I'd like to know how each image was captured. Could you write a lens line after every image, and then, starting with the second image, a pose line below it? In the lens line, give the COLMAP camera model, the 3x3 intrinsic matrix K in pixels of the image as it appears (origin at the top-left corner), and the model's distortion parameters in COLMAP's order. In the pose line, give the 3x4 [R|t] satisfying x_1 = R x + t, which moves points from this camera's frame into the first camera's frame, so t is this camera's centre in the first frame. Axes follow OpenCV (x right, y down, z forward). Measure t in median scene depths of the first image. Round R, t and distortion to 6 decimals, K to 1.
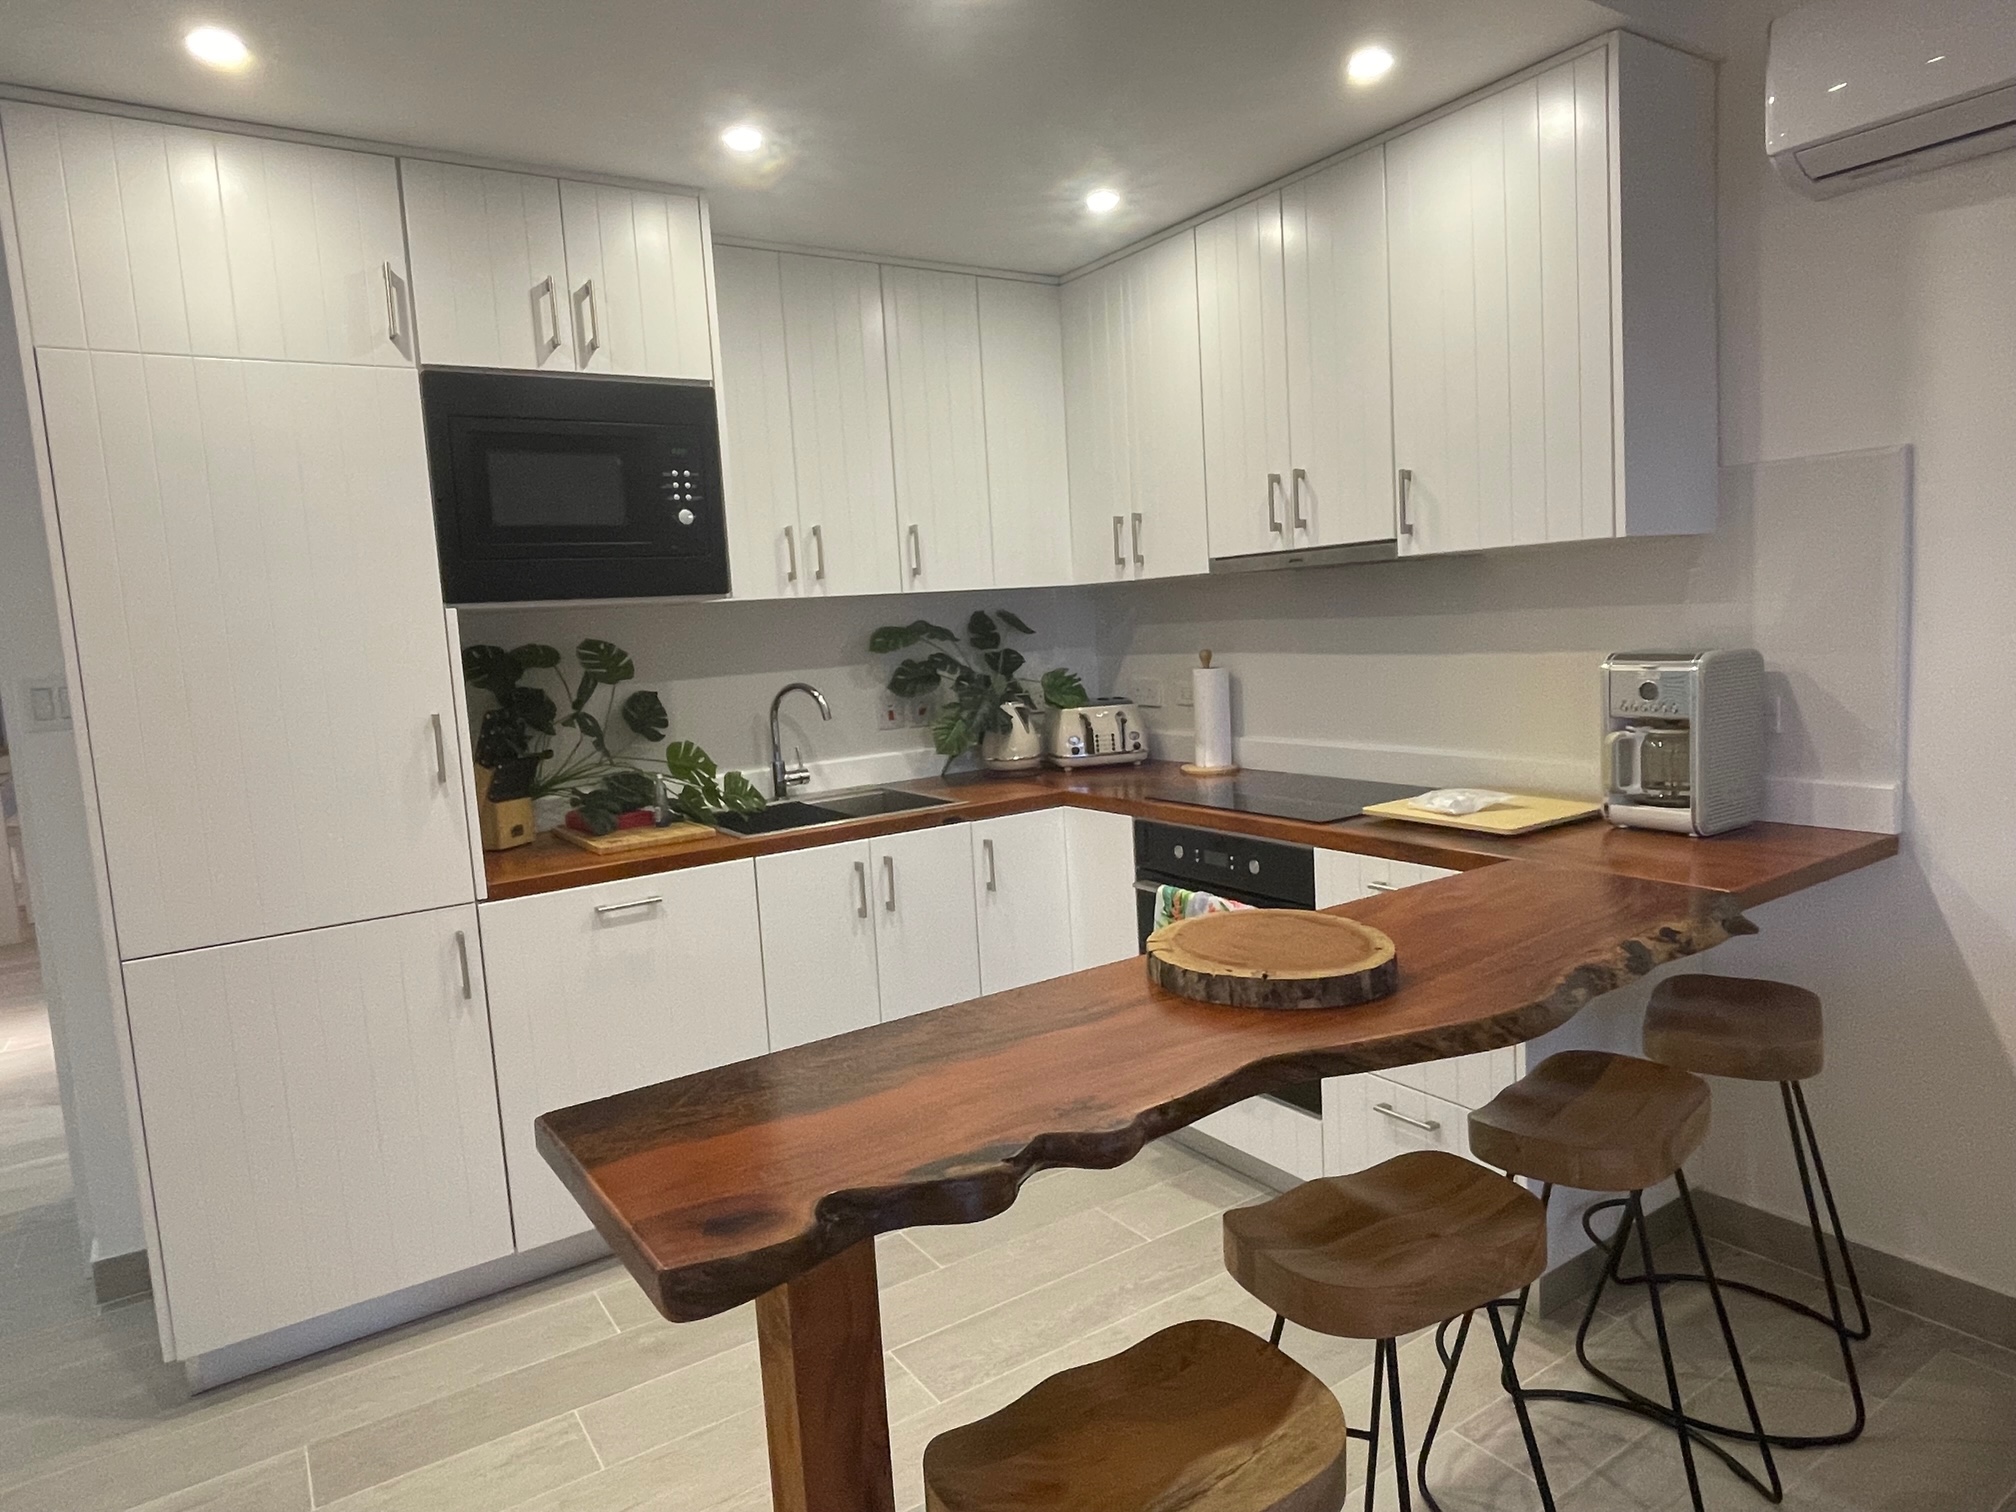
lens RADIAL K [[1222.2, 0, 1008.0], [0, 1222.2, 756.0], [0, 0, 1]] dist [-0.020400, 0.000196]
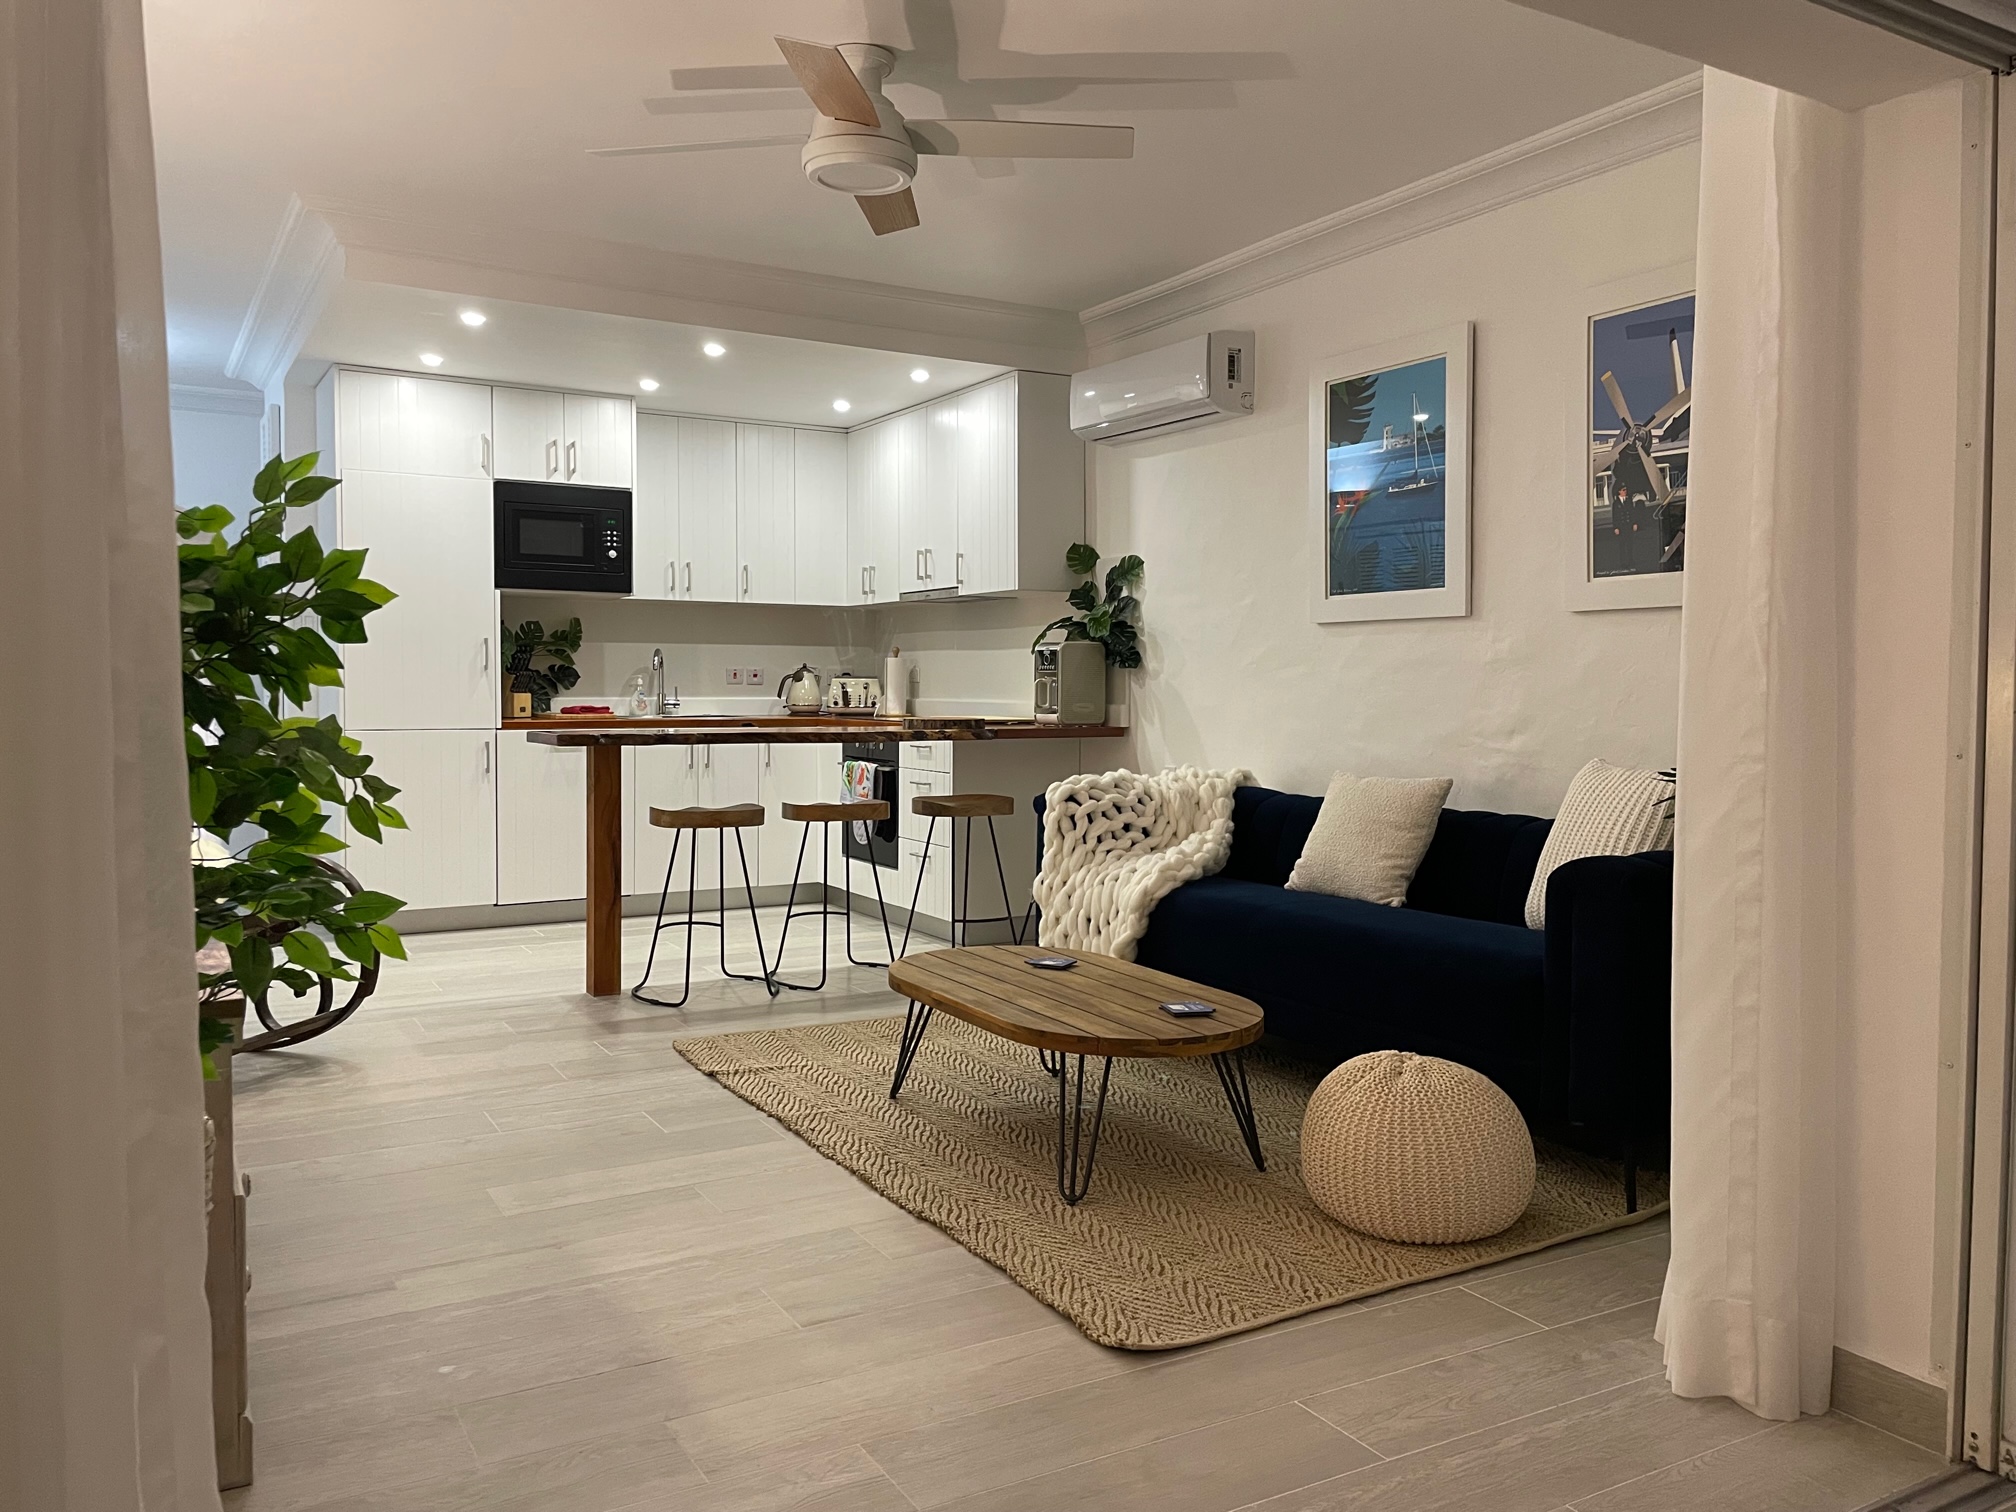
lens RADIAL K [[1553.8, 0, 1008.0], [0, 1553.8, 756.0], [0, 0, 1]] dist [0.031293, 0.001313]
pose [[0.996700, 0.066266, -0.046893, 0.537405], [-0.069224, 0.995510, -0.064554, 0.261195], [0.042404, 0.067587, 0.996812, -1.539294]]
